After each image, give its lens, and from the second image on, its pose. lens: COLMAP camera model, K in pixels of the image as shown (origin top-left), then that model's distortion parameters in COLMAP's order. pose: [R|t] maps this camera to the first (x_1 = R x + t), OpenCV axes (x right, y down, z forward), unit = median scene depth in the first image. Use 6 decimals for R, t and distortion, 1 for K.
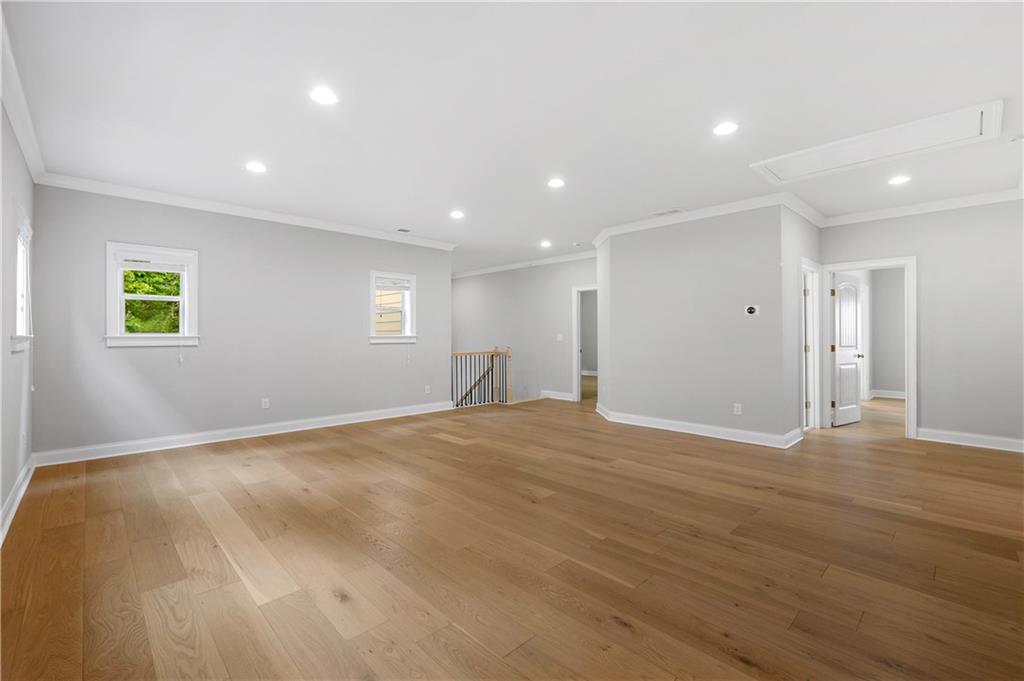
lens RADIAL K [[442.2, 0, 510.0], [0, 442.2, 338.8], [0, 0, 1]] dist [-0.003987, 0.000185]
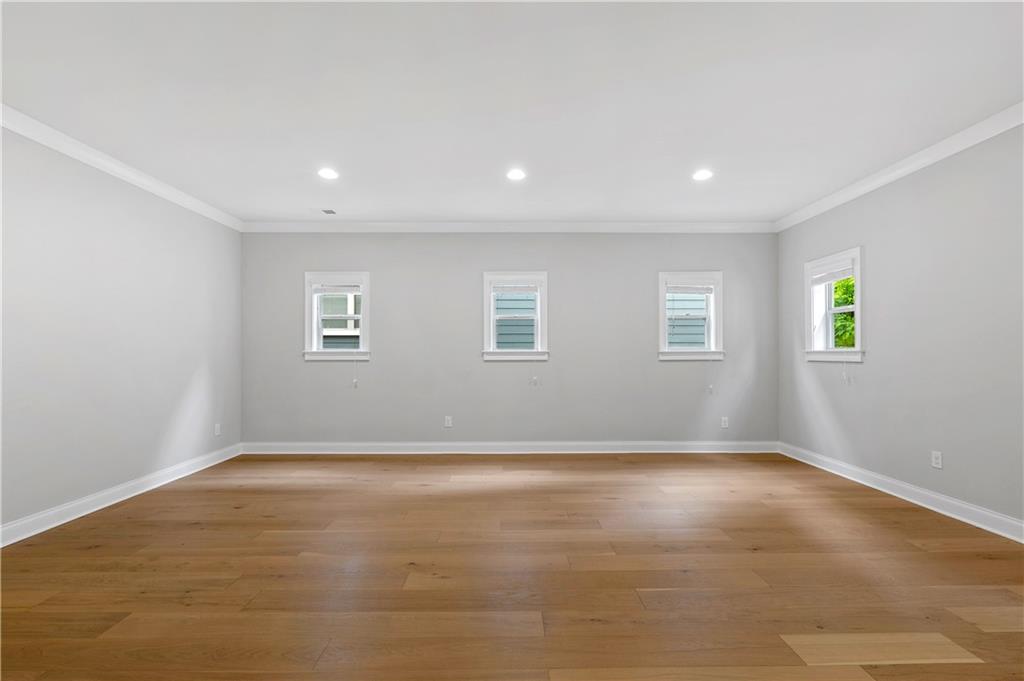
lens RADIAL K [[442.2, 0, 510.9], [0, 442.2, 346.3], [0, 0, 1]] dist [-0.003987, 0.000185]
pose [[-0.682773, -0.009571, -0.730568, 0.470128], [0.002303, 0.999881, -0.015251, -0.003861], [0.730627, -0.012095, -0.682670, 1.539816]]
